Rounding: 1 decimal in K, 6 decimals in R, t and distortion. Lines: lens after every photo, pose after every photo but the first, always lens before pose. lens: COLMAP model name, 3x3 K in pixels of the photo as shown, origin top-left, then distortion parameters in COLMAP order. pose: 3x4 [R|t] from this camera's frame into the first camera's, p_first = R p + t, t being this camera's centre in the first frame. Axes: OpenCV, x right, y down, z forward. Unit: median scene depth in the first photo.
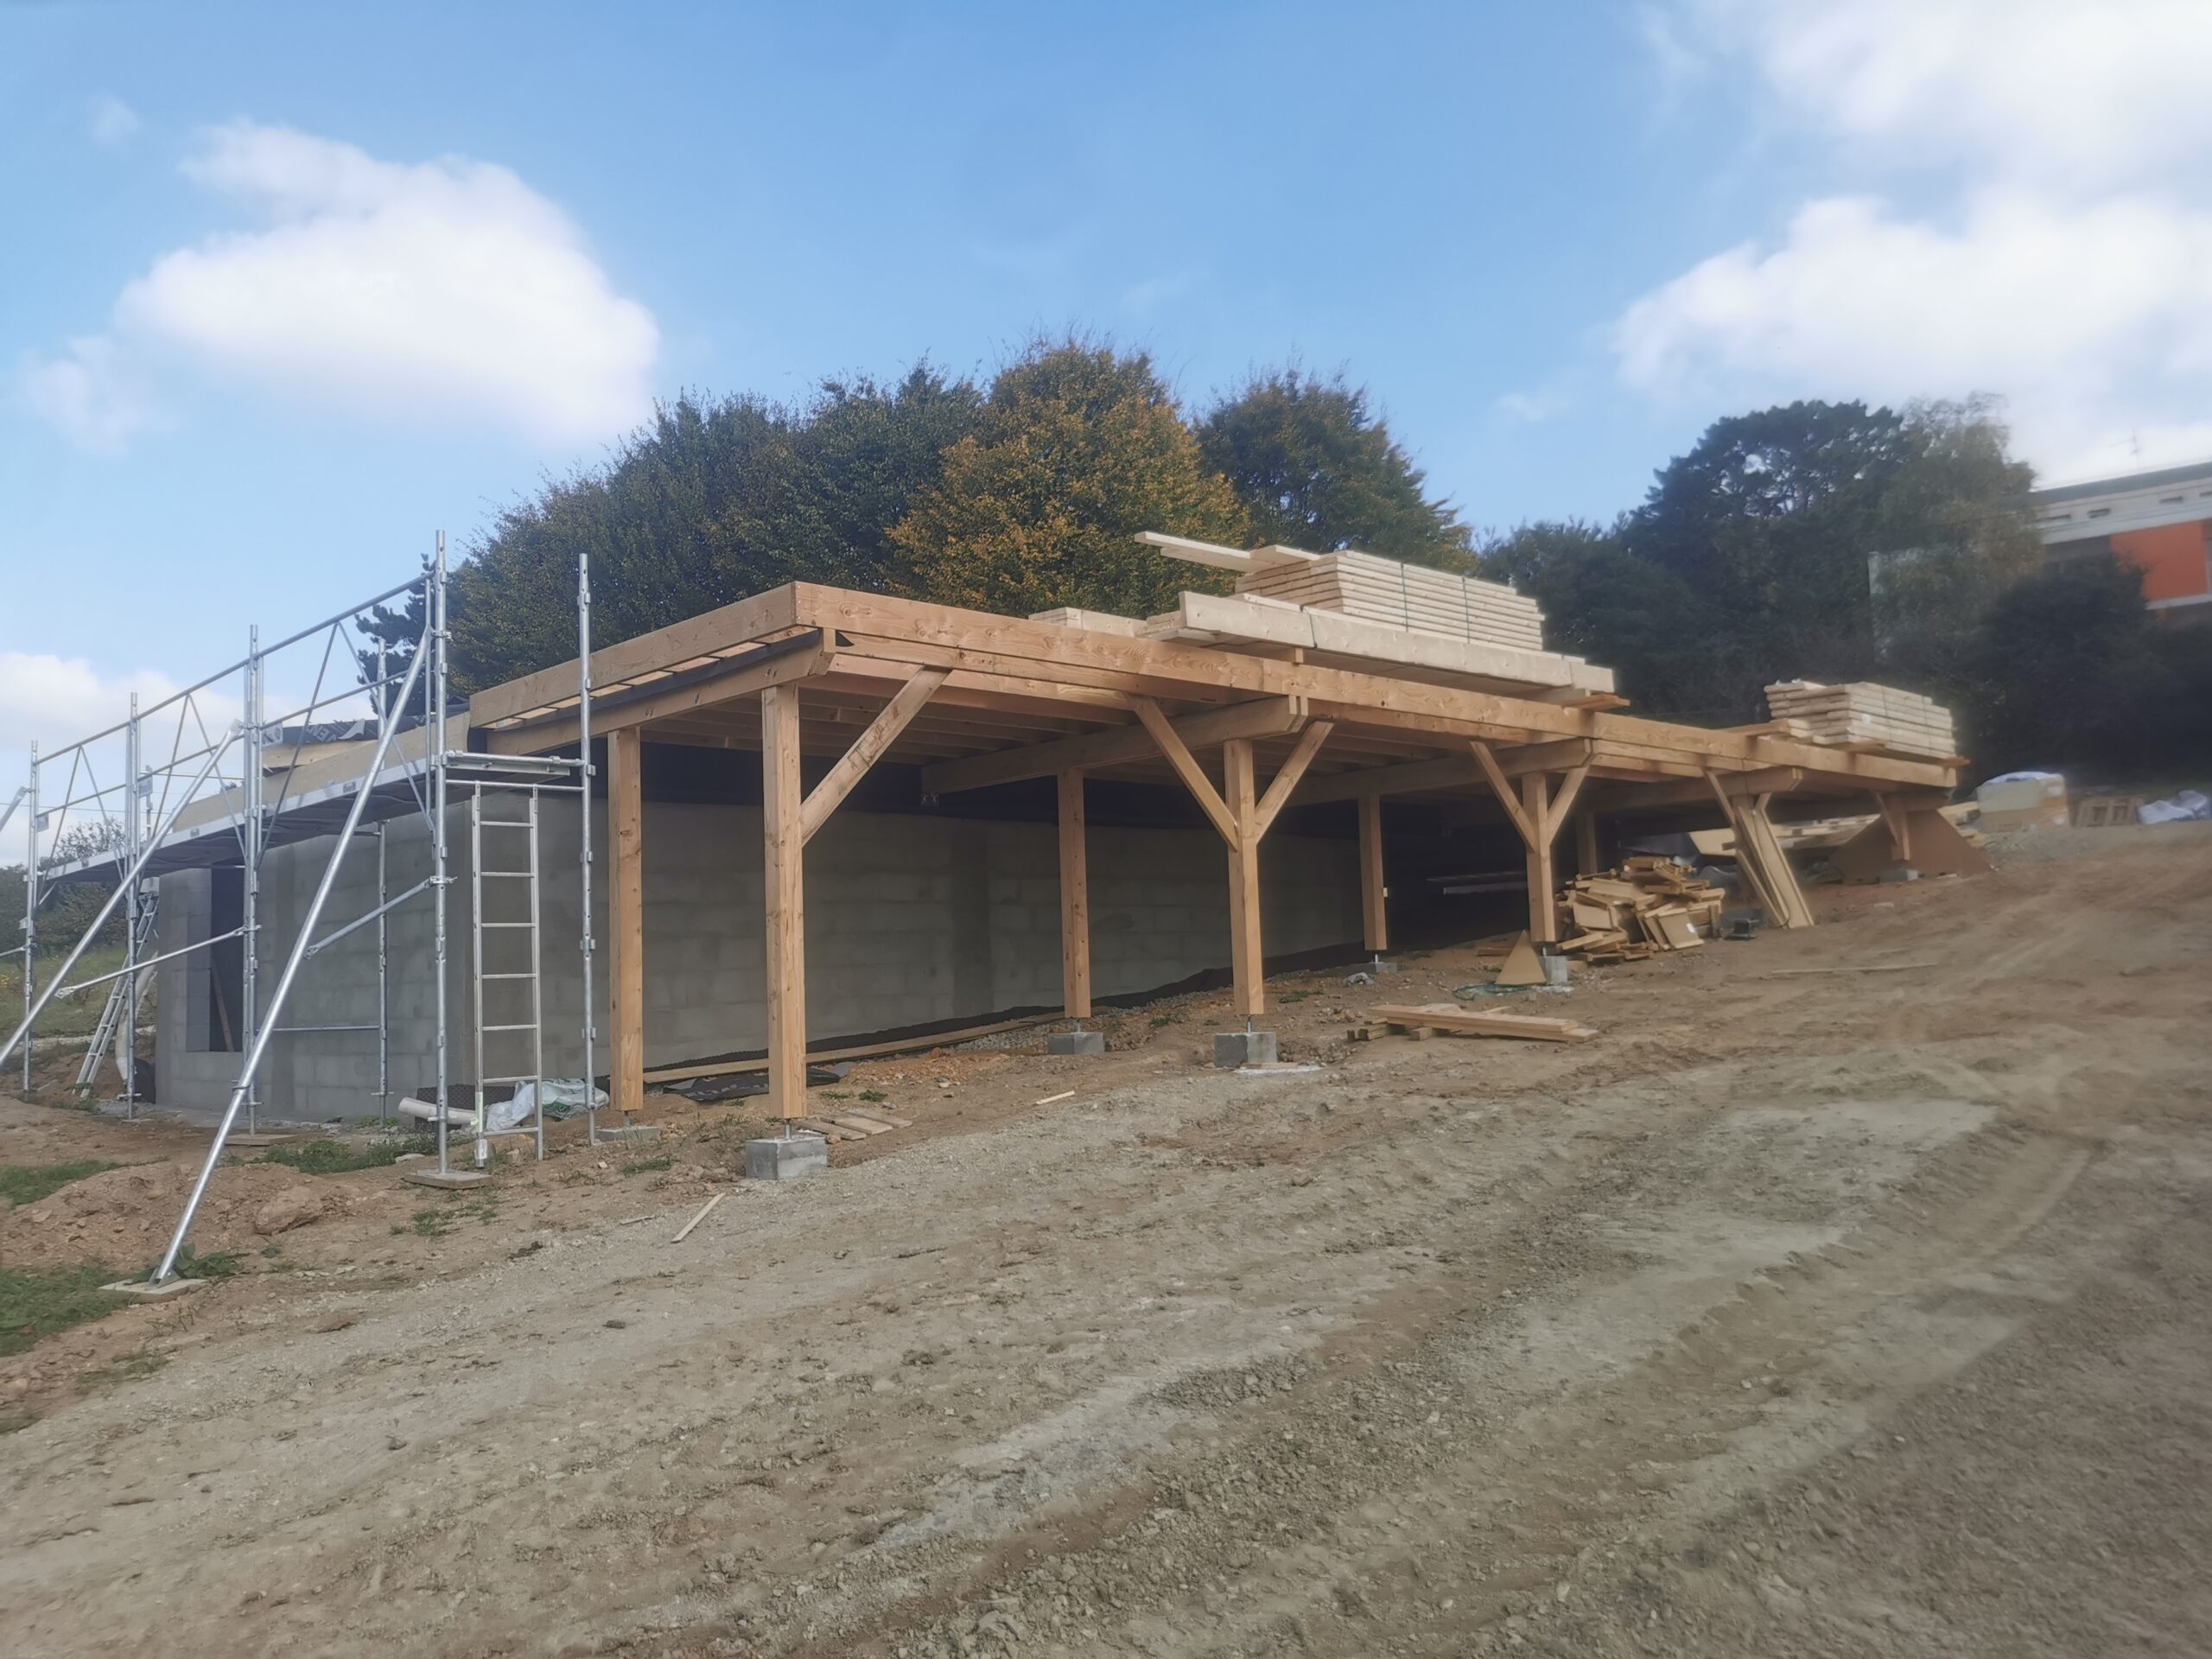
lens RADIAL K [[1515.4, 0, 1106.0], [0, 1515.4, 829.5], [0, 0, 1]] dist [0.027753, -0.000592]
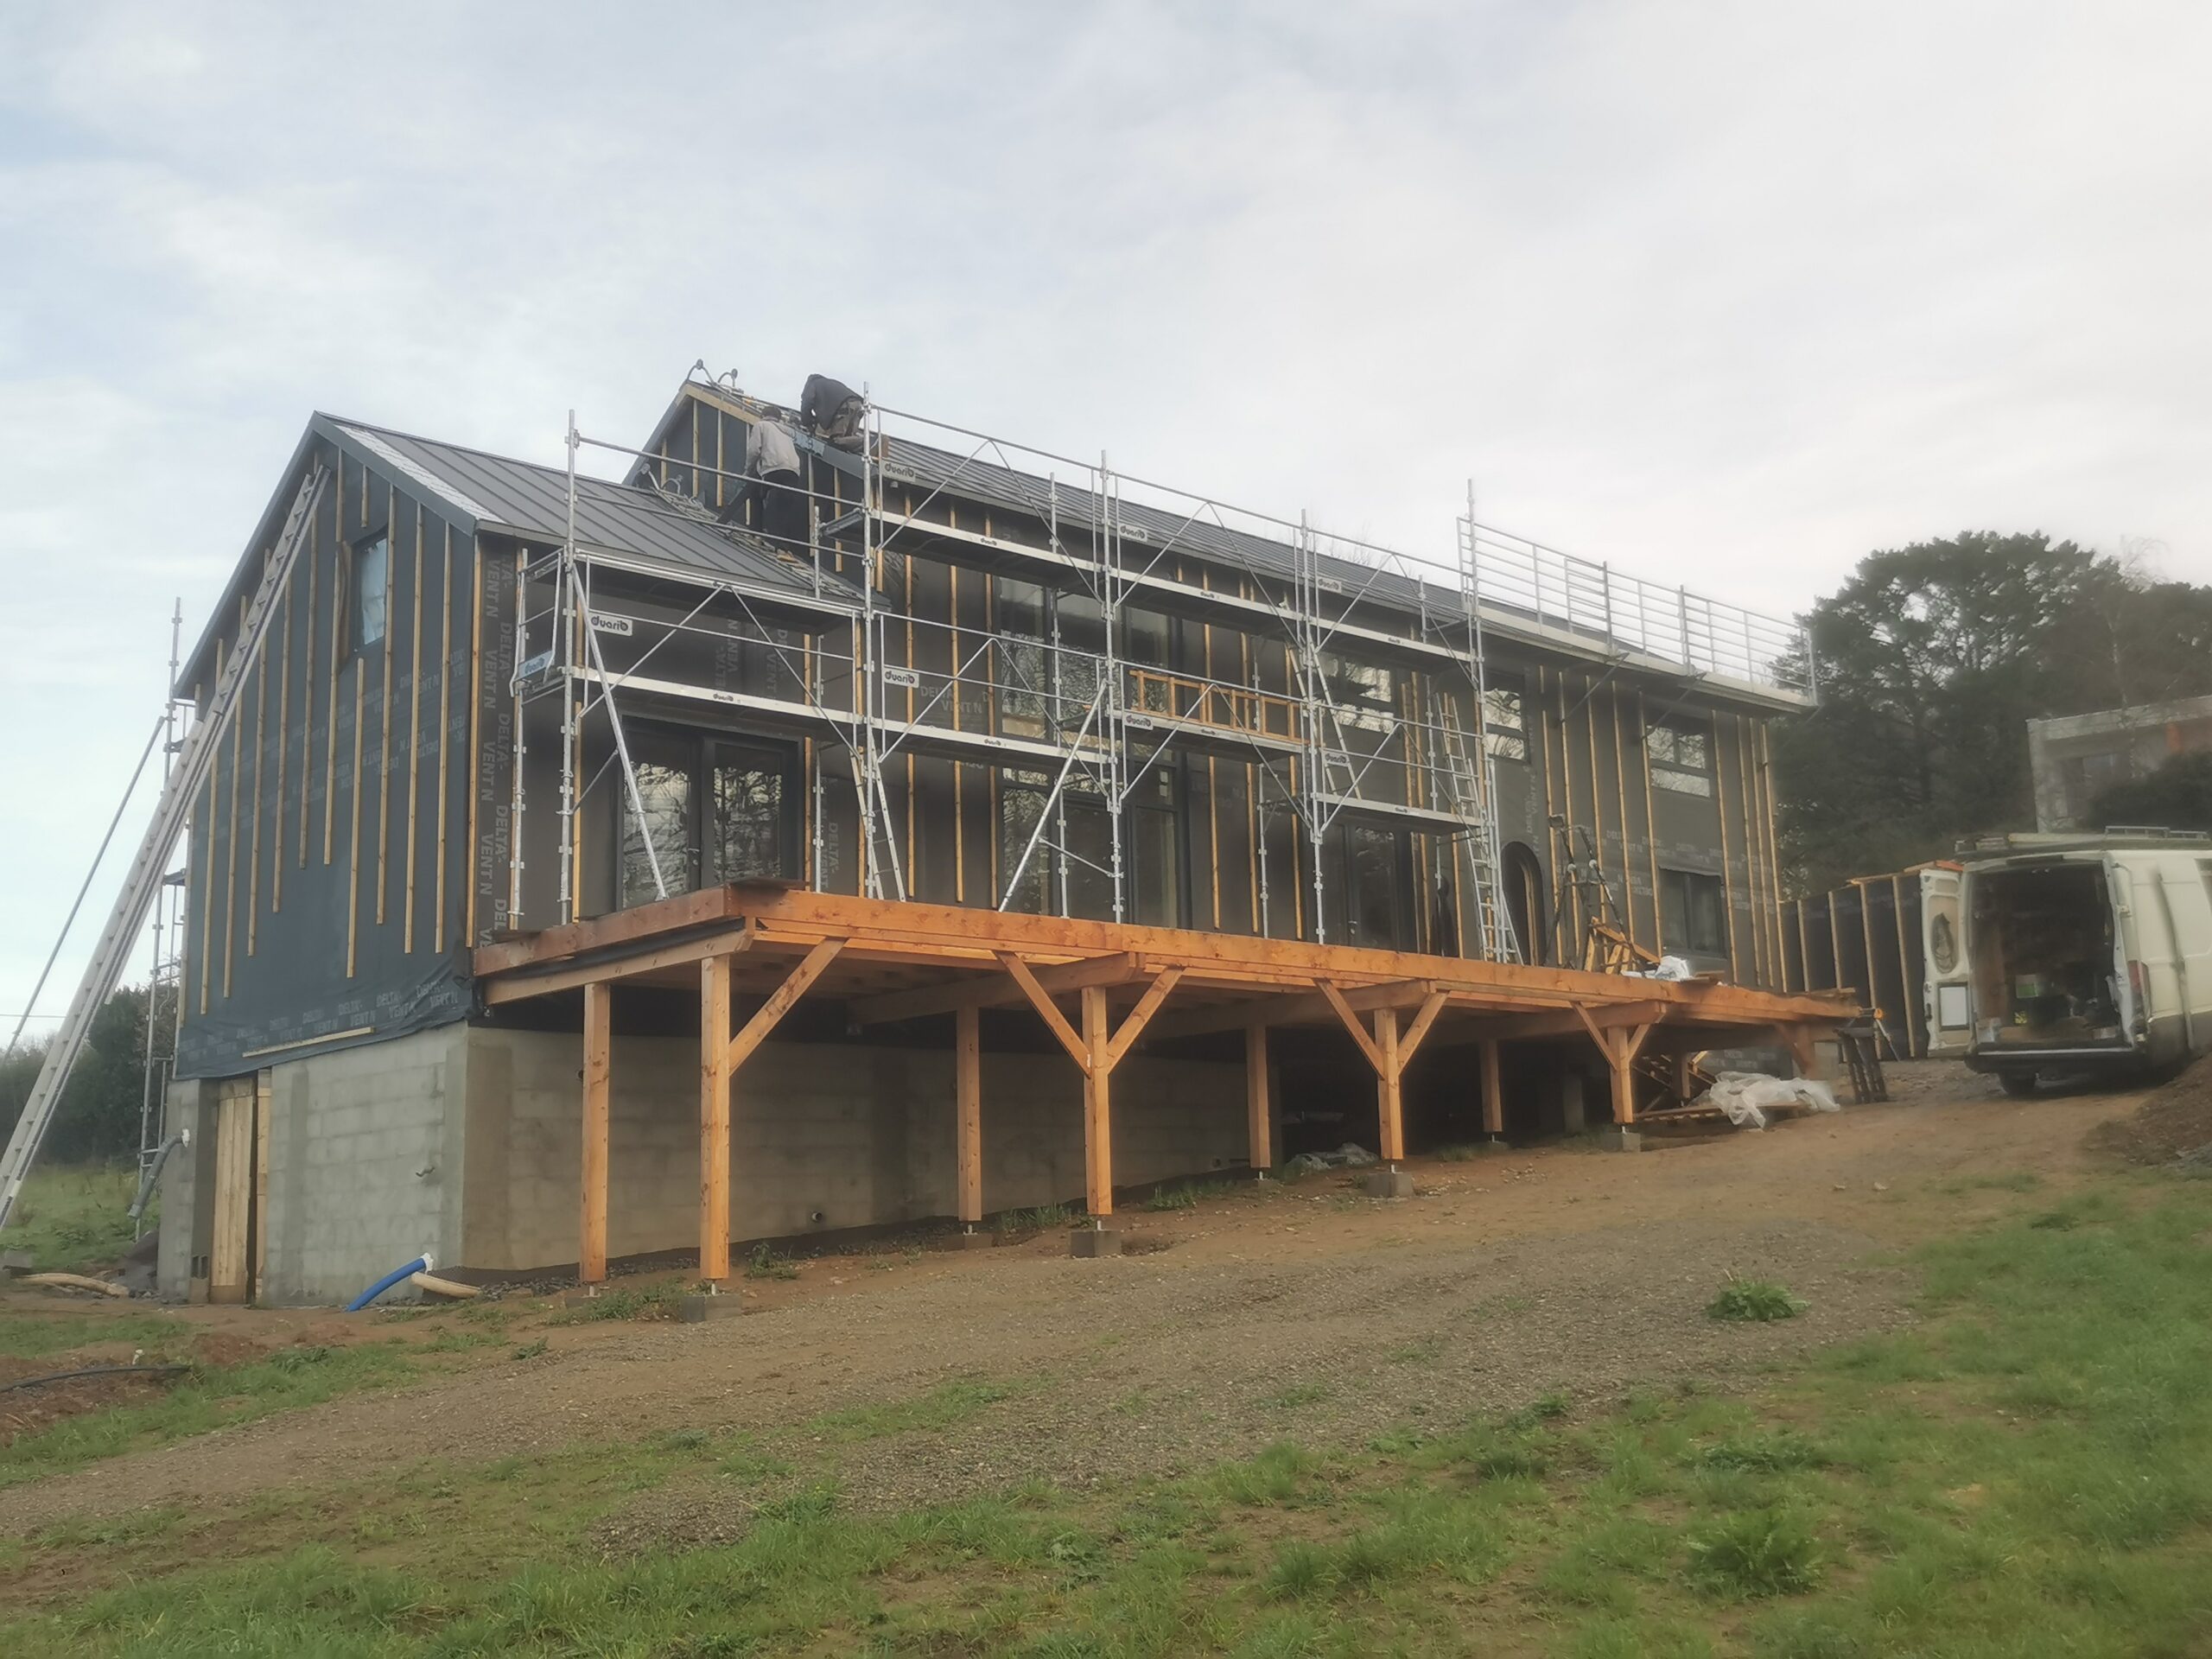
lens RADIAL K [[2198.5, 0, 1106.0], [0, 2198.5, 829.5], [0, 0, 1]] dist [0.068802, -0.001287]
pose [[0.998056, -0.000548, -0.062317, 0.181249], [-0.005071, 0.995933, -0.089960, -0.022804], [0.062113, 0.090101, 0.993994, -0.668927]]
